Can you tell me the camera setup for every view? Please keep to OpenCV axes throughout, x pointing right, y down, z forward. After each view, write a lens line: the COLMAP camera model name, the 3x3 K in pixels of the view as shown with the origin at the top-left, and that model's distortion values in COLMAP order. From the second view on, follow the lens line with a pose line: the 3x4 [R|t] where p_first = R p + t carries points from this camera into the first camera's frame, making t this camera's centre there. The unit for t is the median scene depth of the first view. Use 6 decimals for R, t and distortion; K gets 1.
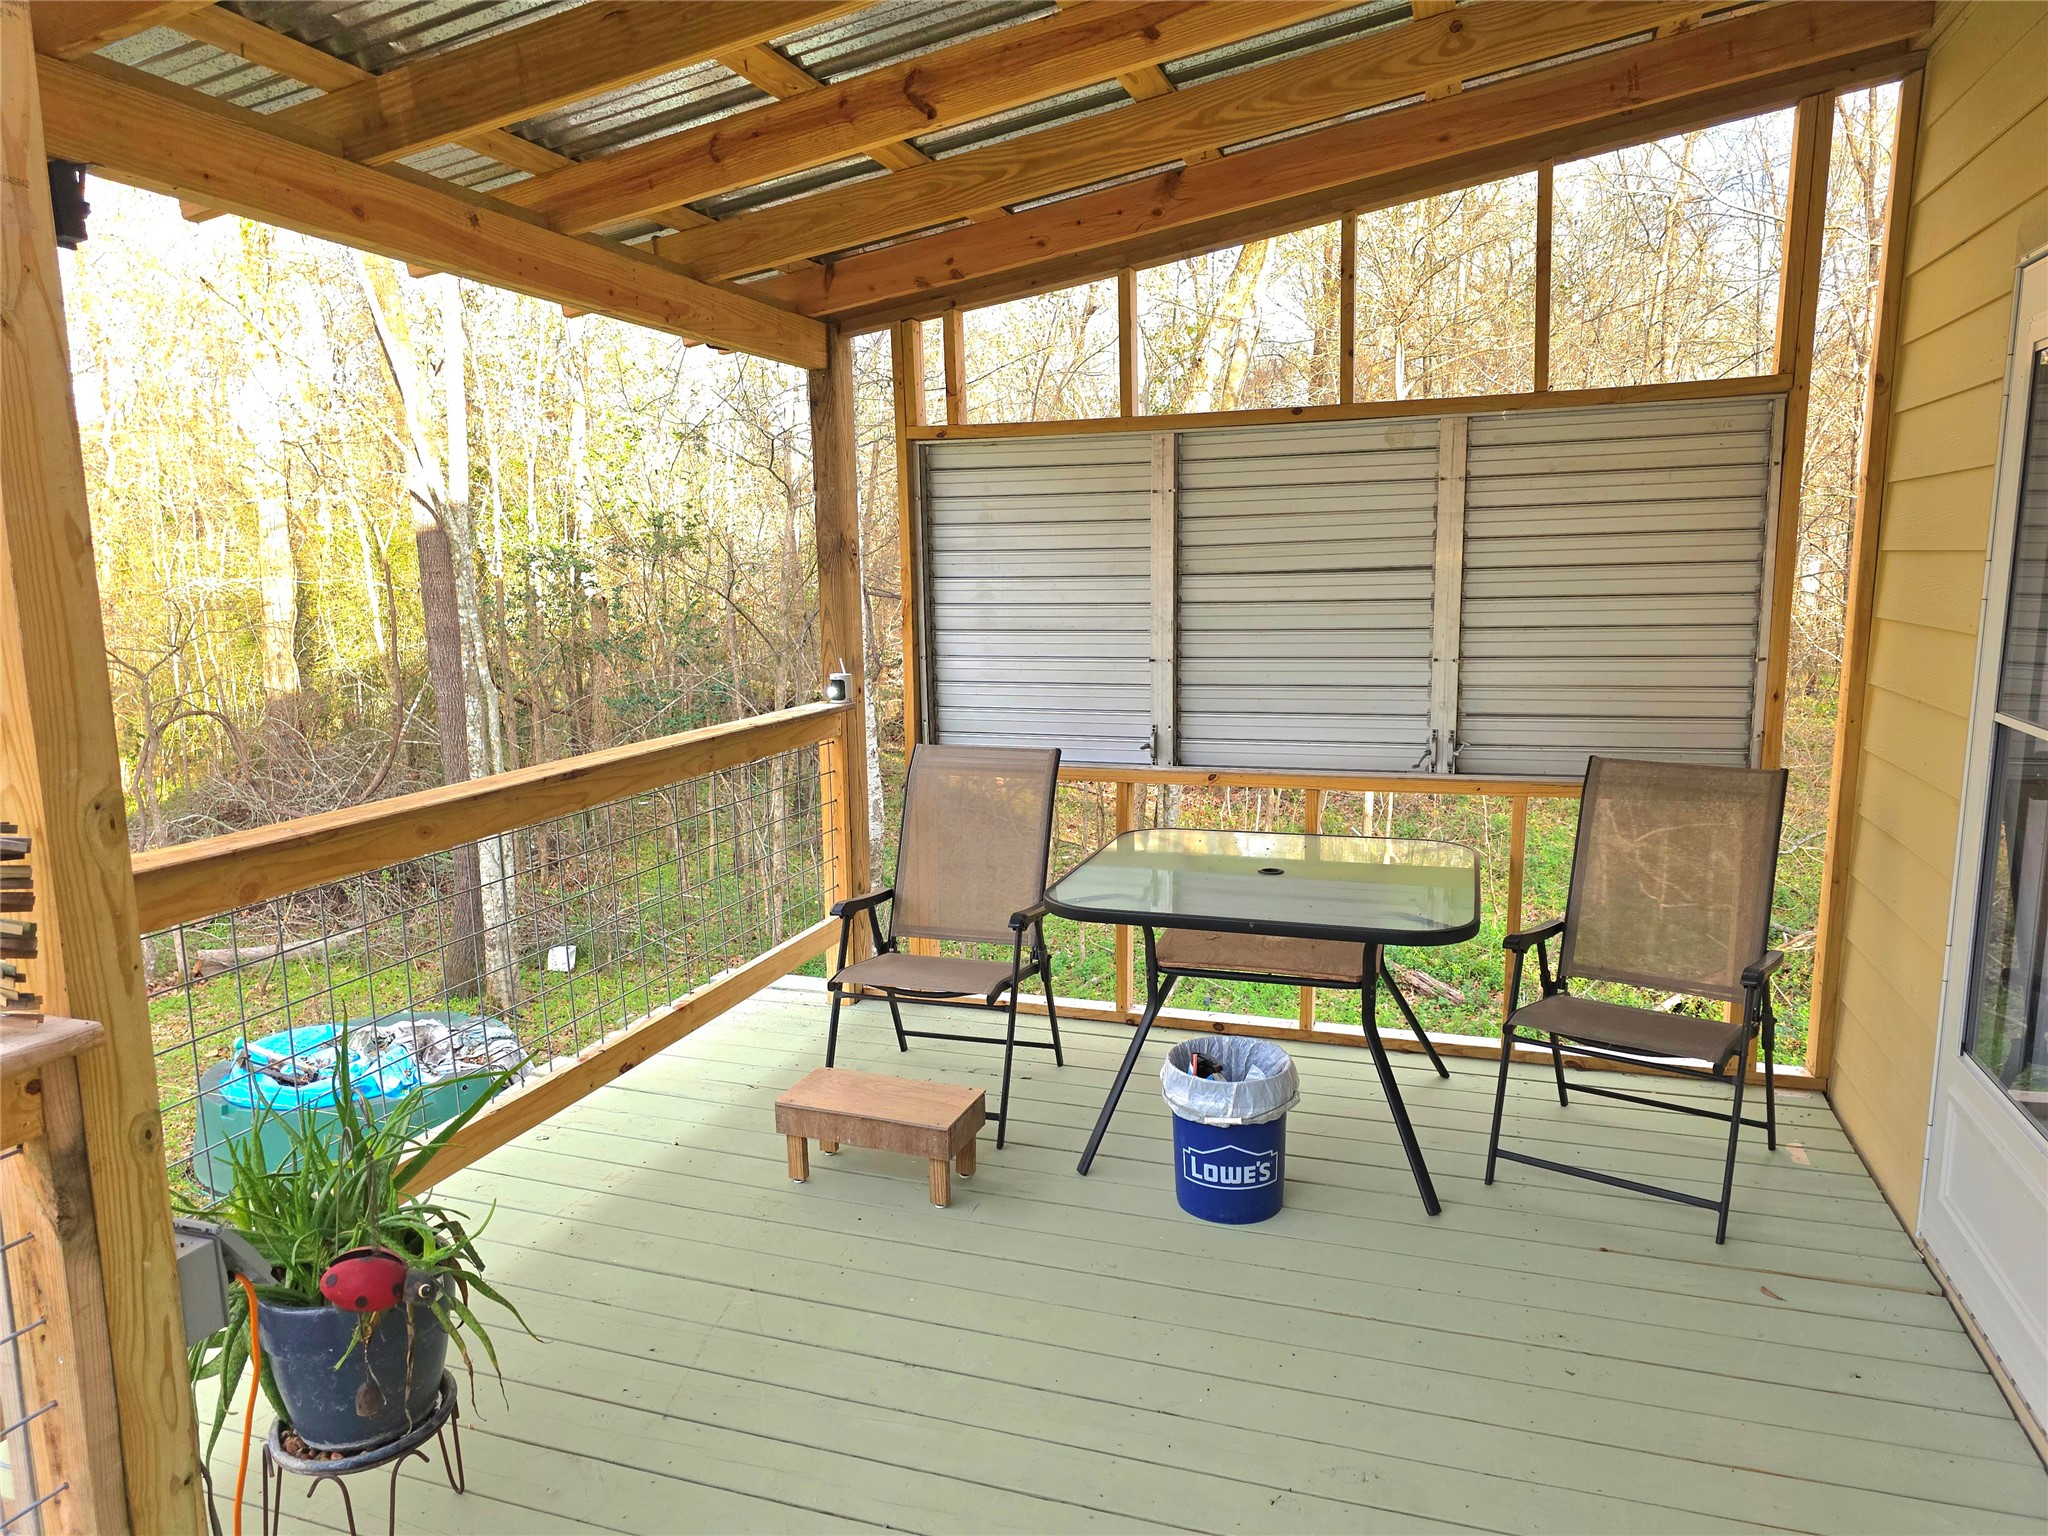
lens RADIAL K [[1378.4, 0, 1006.5], [0, 1378.4, 775.7], [0, 0, 1]] dist [0.037943, -0.029232]
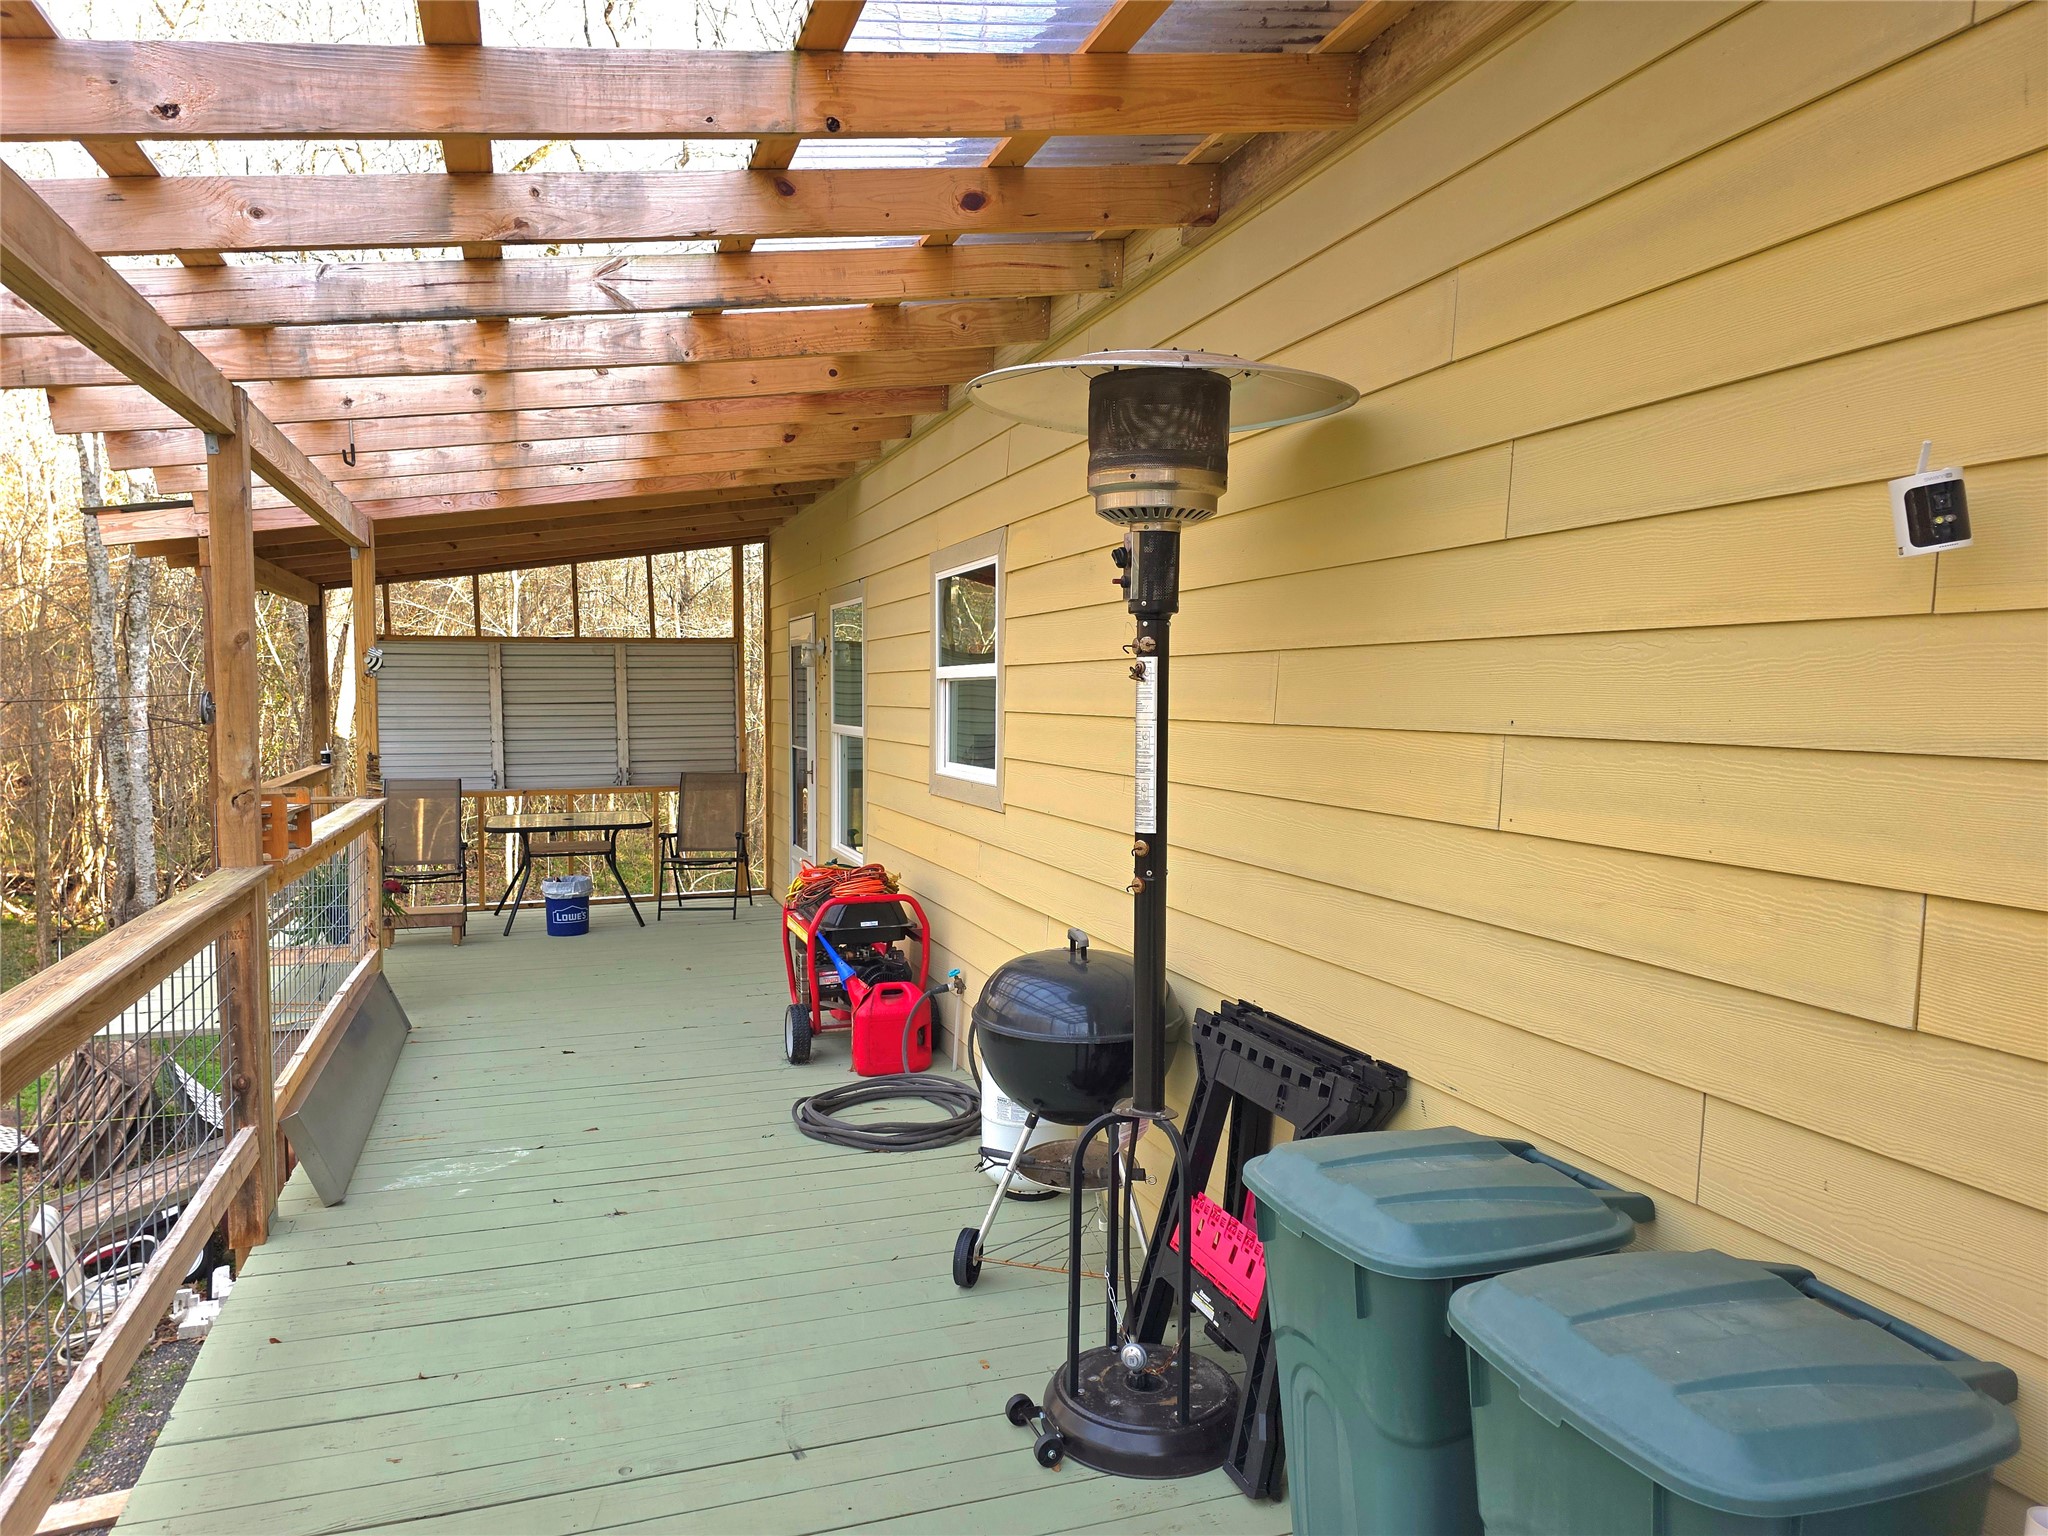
lens RADIAL K [[1378.4, 0, 1006.5], [0, 1378.4, 775.7], [0, 0, 1]] dist [0.037943, -0.029232]
pose [[0.789384, -0.018933, 0.613608, -0.662254], [0.082696, 0.993694, -0.075725, 0.225285], [-0.608305, 0.110519, 0.785971, -1.359977]]
